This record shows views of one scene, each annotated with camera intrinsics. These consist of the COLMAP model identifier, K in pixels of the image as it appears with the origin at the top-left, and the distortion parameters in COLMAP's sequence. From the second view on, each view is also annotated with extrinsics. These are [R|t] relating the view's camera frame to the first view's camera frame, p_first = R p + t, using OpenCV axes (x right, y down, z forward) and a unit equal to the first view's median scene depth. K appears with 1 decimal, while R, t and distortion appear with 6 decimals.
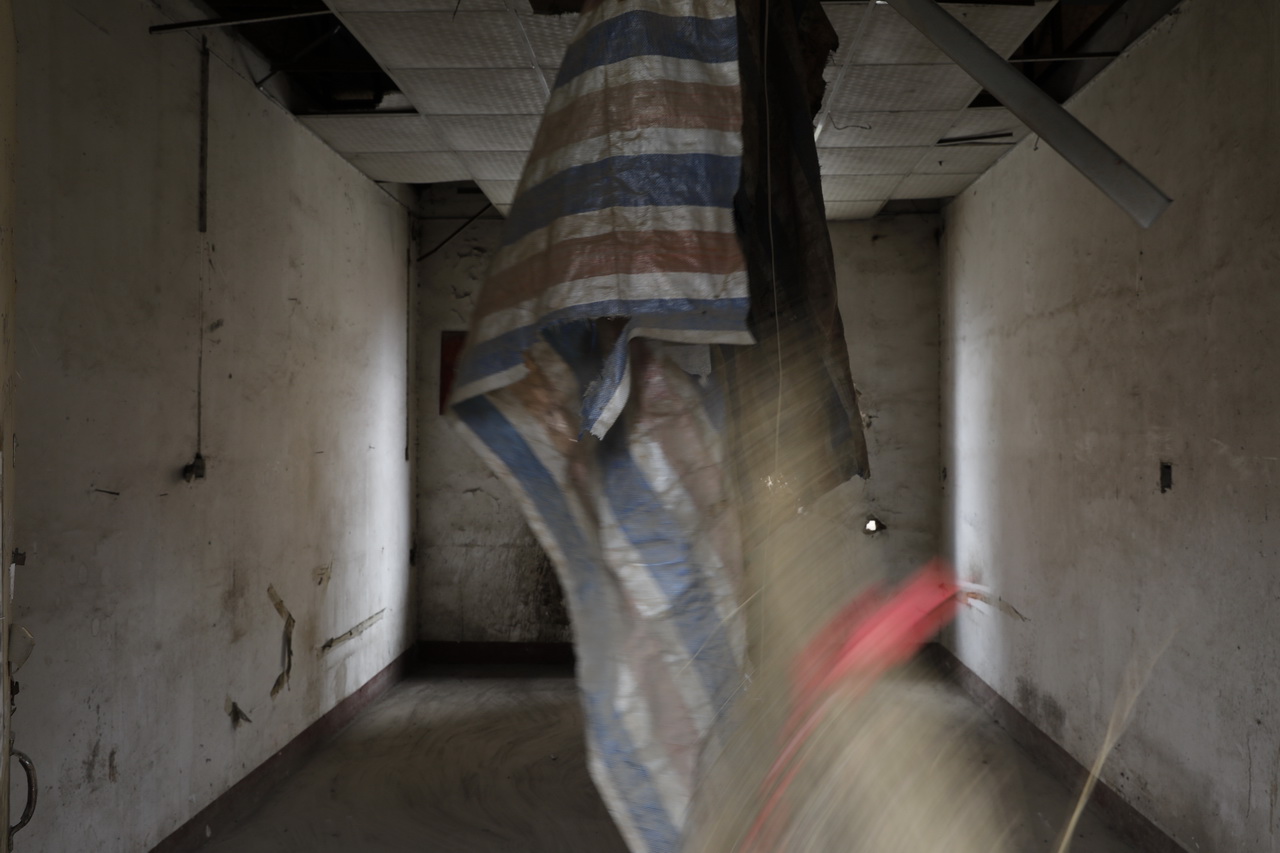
lens RADIAL K [[1142.2, 0, 639.1], [0, 1142.2, 427.6], [0, 0, 1]] dist [0.000645, 0.000399]
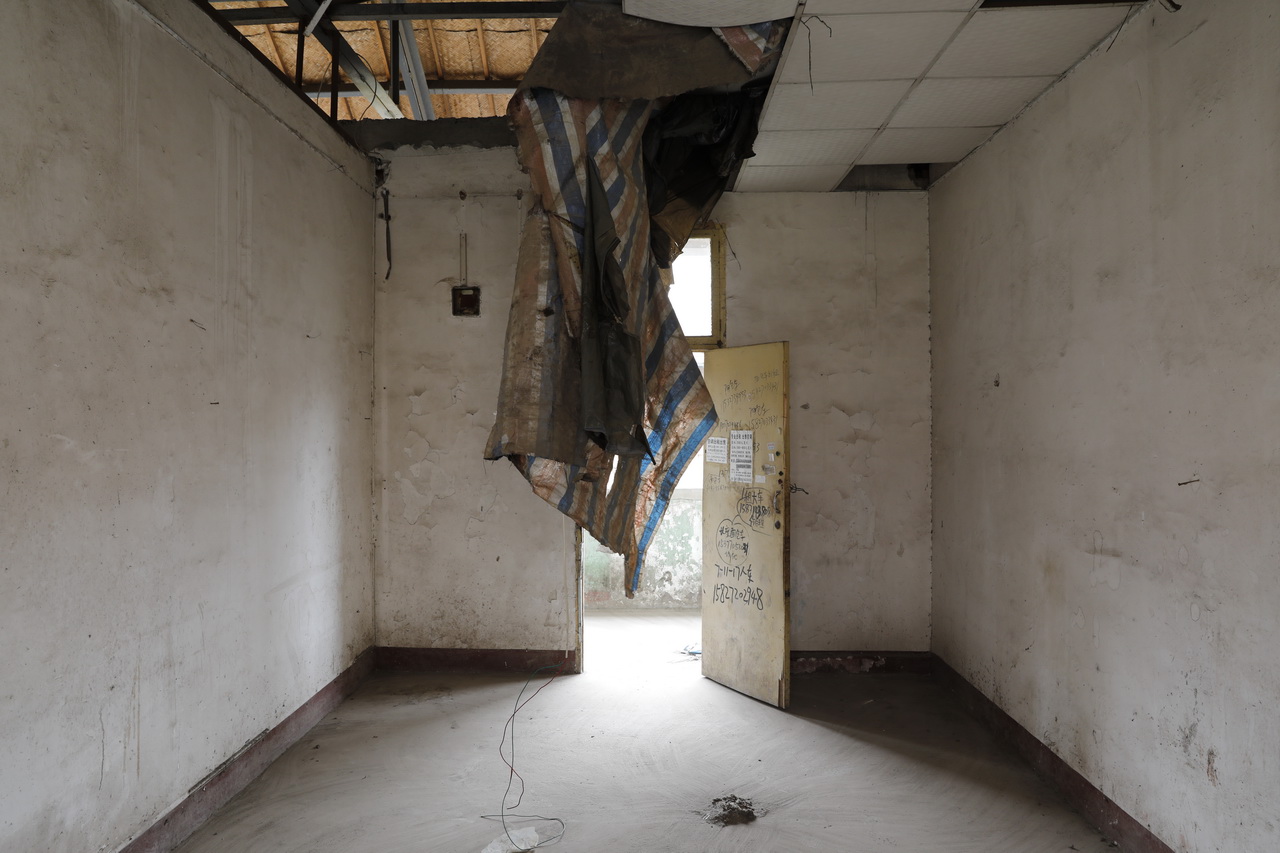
lens RADIAL K [[891.2, 0, 639.3], [0, 891.2, 425.7], [0, 0, 1]] dist [-0.044259, 0.022265]
pose [[-0.999772, 0.002747, -0.021163, 0.044940], [0.002943, 0.999953, -0.009211, 0.011447], [0.021137, -0.009272, -0.999734, 1.823889]]
